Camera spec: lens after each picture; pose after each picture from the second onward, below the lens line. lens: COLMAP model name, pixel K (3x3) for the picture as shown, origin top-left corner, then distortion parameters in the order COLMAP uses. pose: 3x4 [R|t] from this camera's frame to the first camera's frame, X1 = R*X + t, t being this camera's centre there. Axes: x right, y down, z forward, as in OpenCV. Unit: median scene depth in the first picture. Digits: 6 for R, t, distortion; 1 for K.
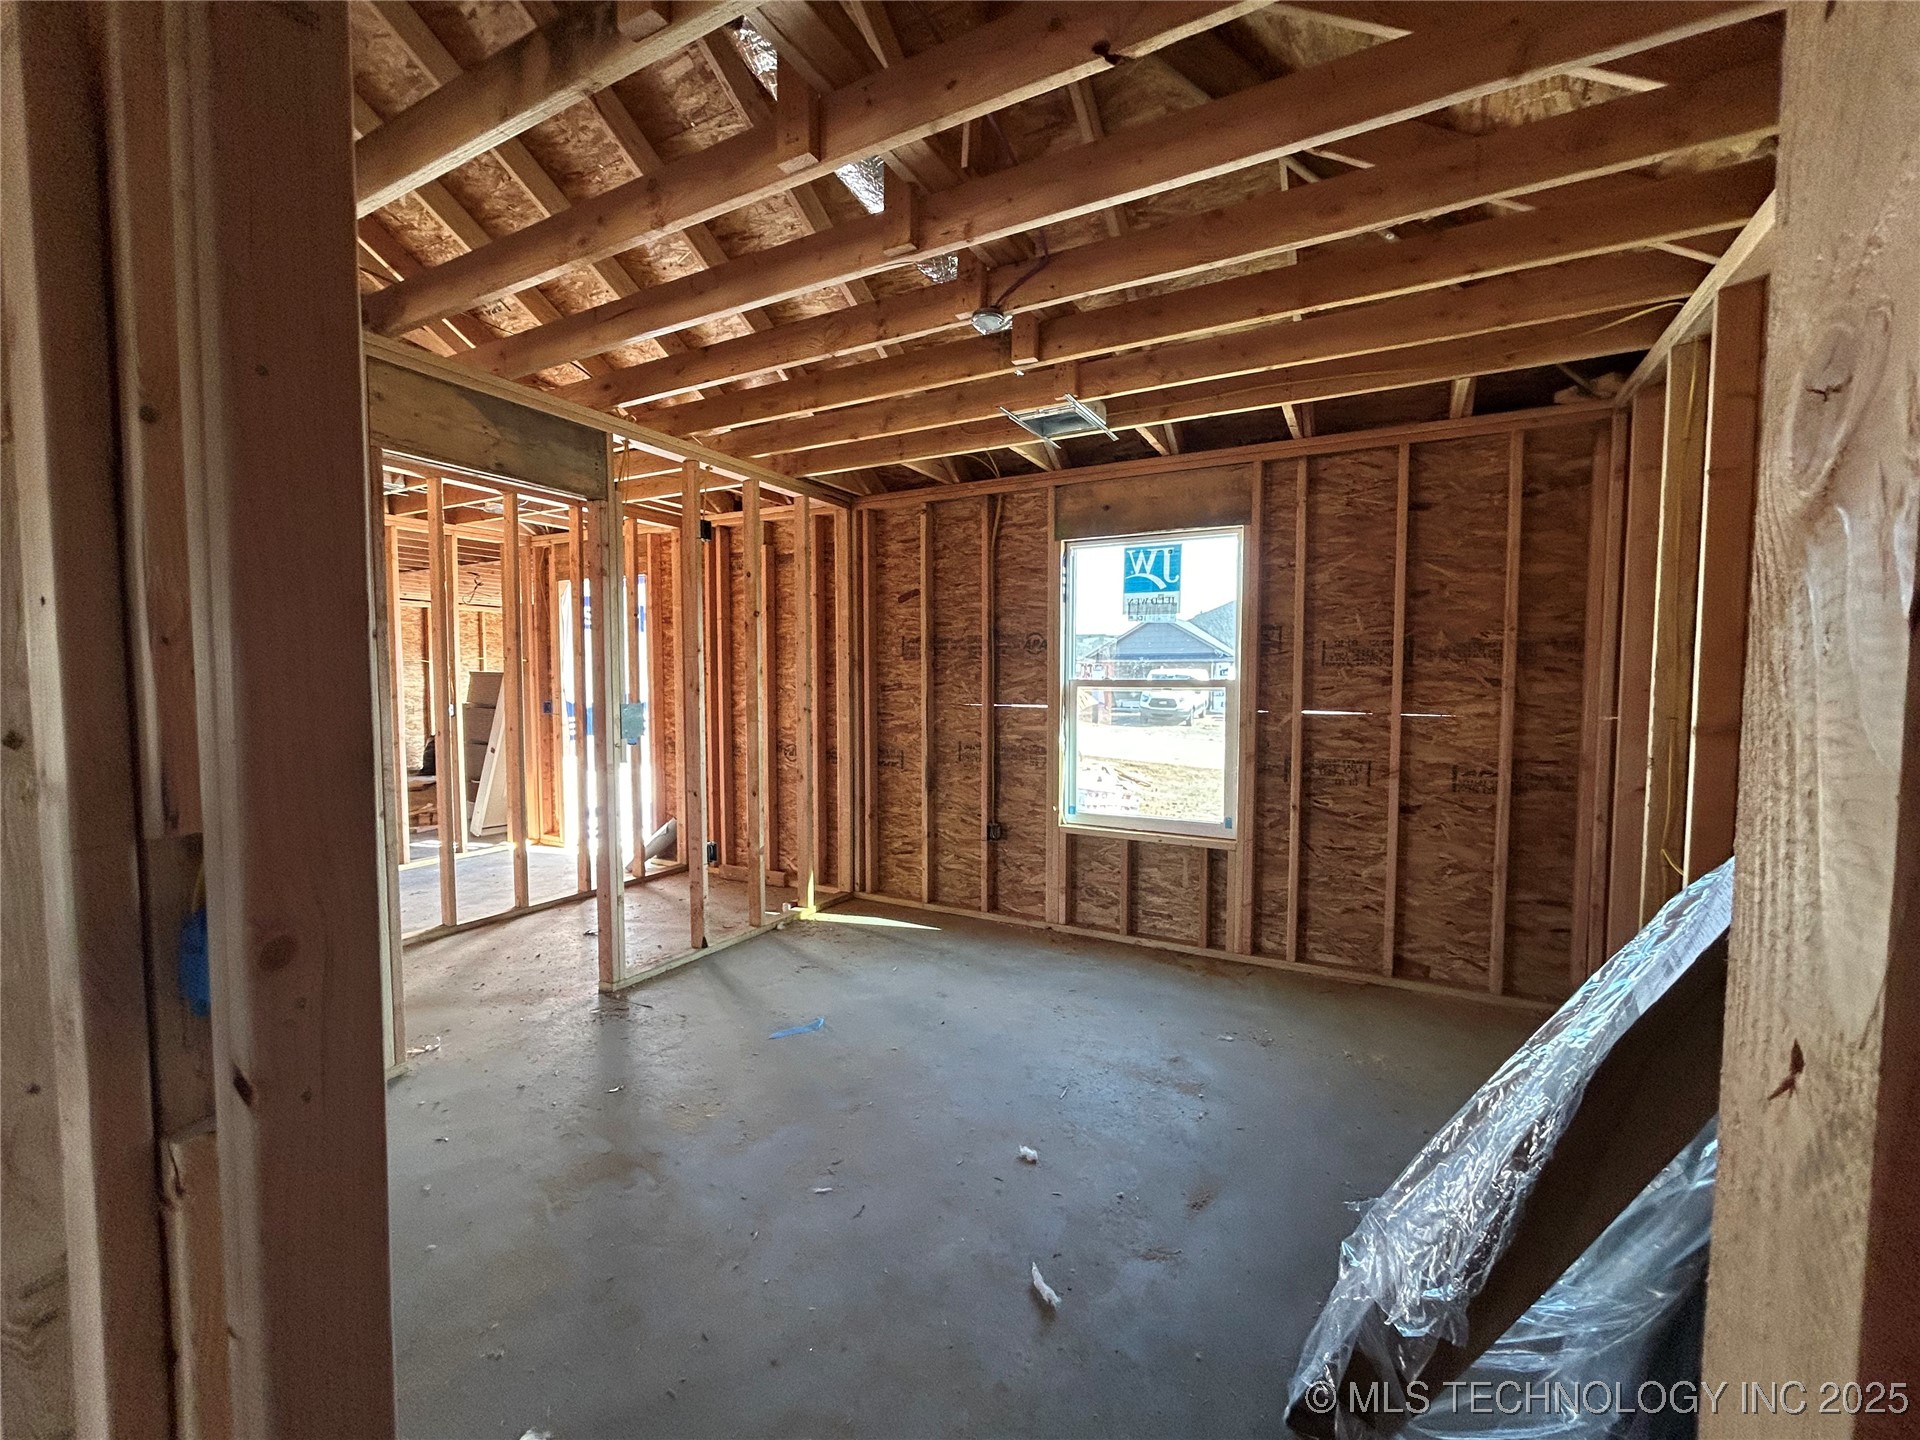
lens RADIAL K [[788.2, 0, 963.9], [0, 788.2, 719.5], [0, 0, 1]] dist [0.000200, 0.000252]
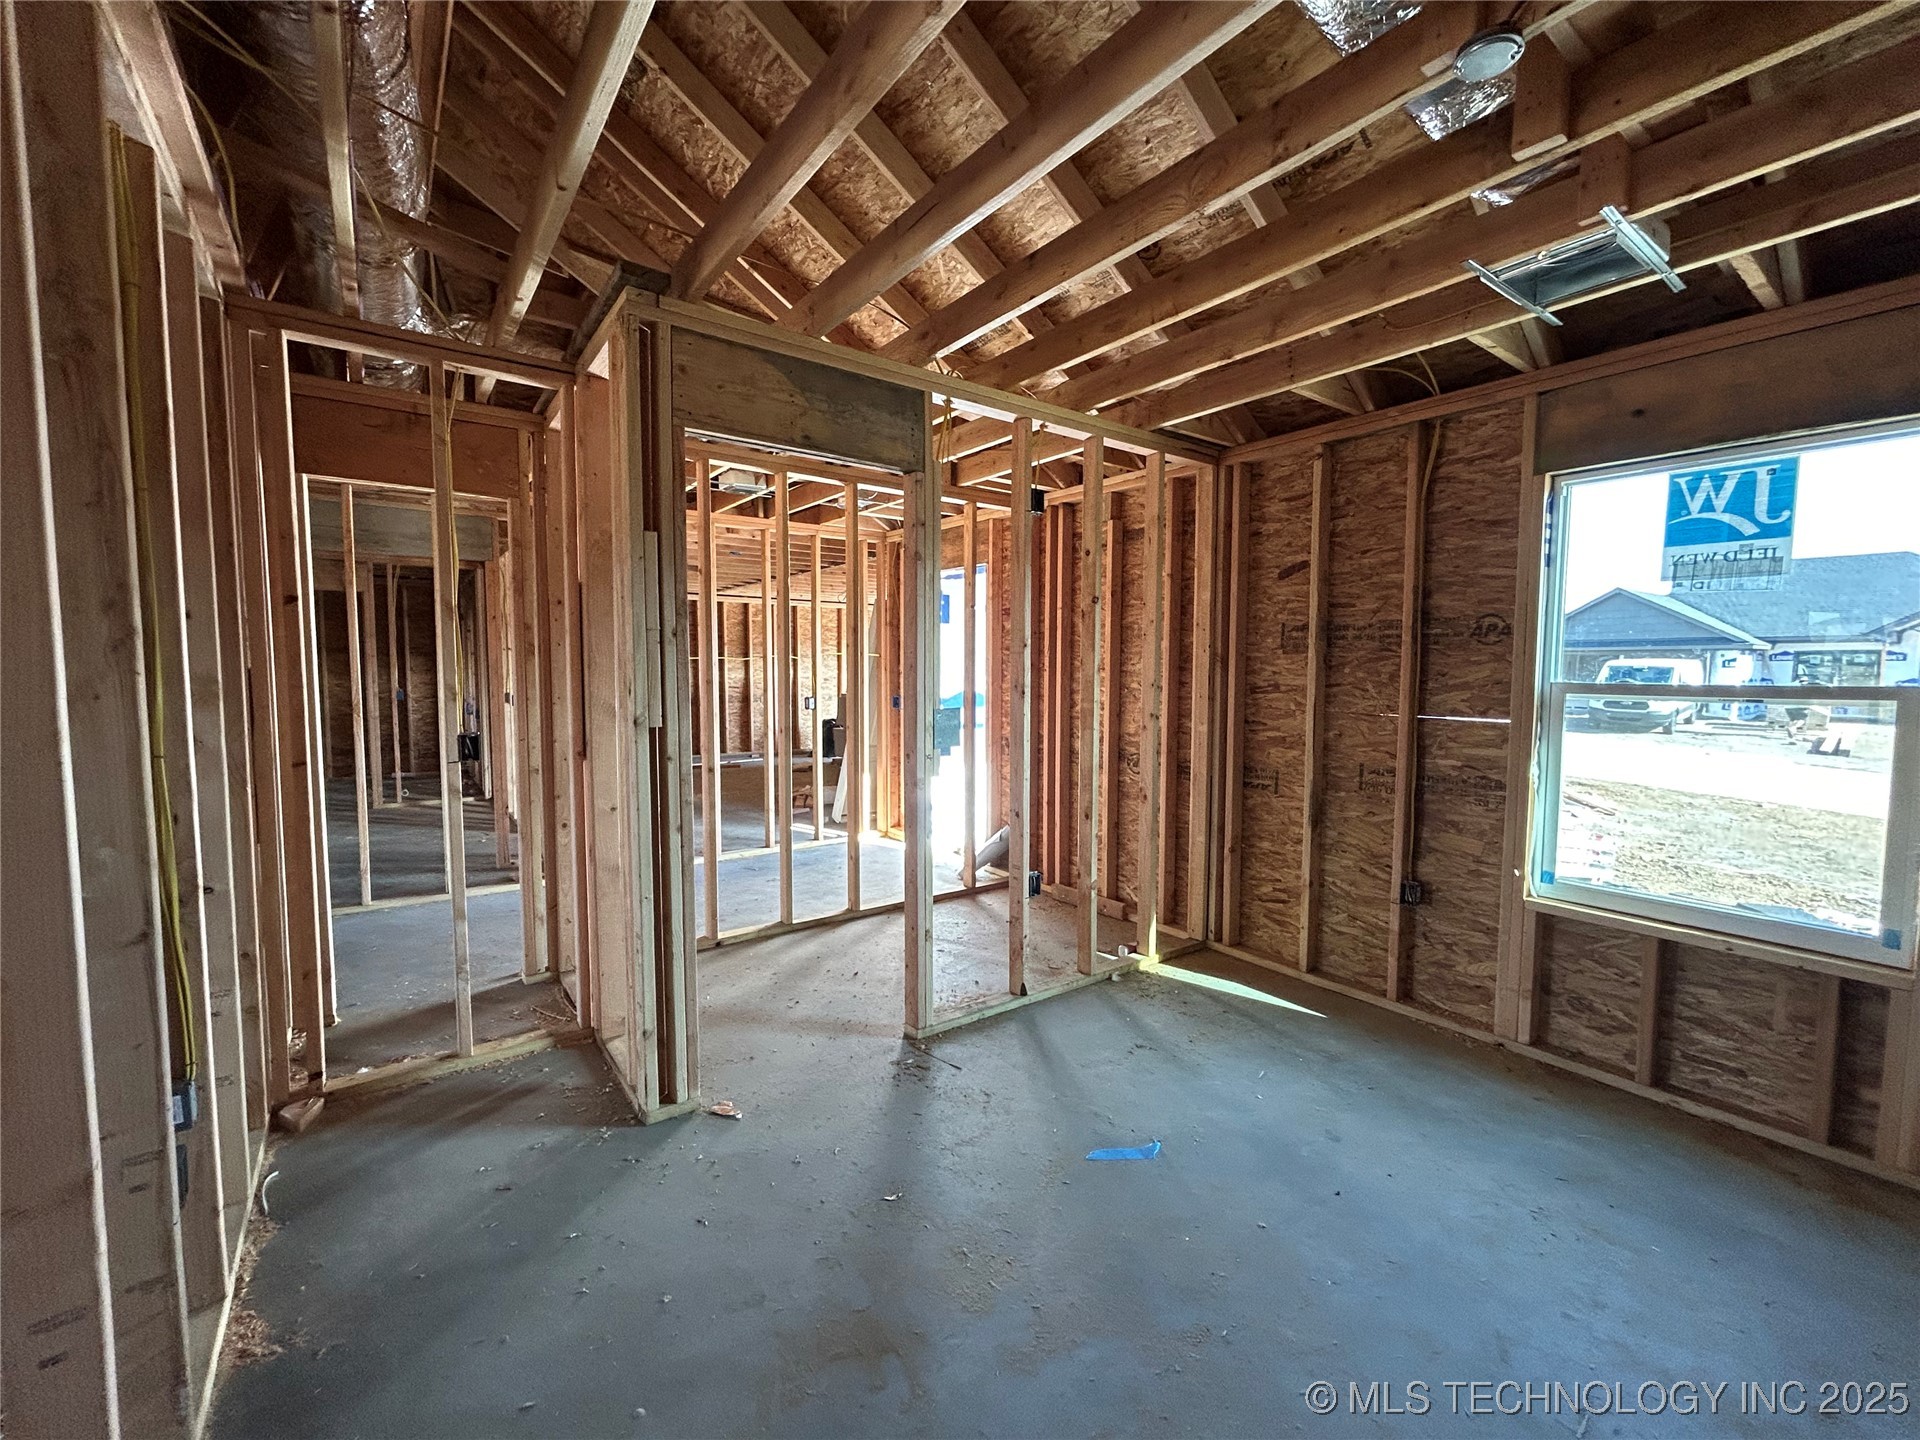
lens RADIAL K [[788.2, 0, 963.9], [0, 788.2, 719.5], [0, 0, 1]] dist [0.000200, 0.000252]
pose [[0.903457, 0.030722, -0.427576, -0.029184], [-0.025495, 0.999514, 0.017947, -0.018790], [0.427919, -0.005313, 0.903801, 0.183521]]
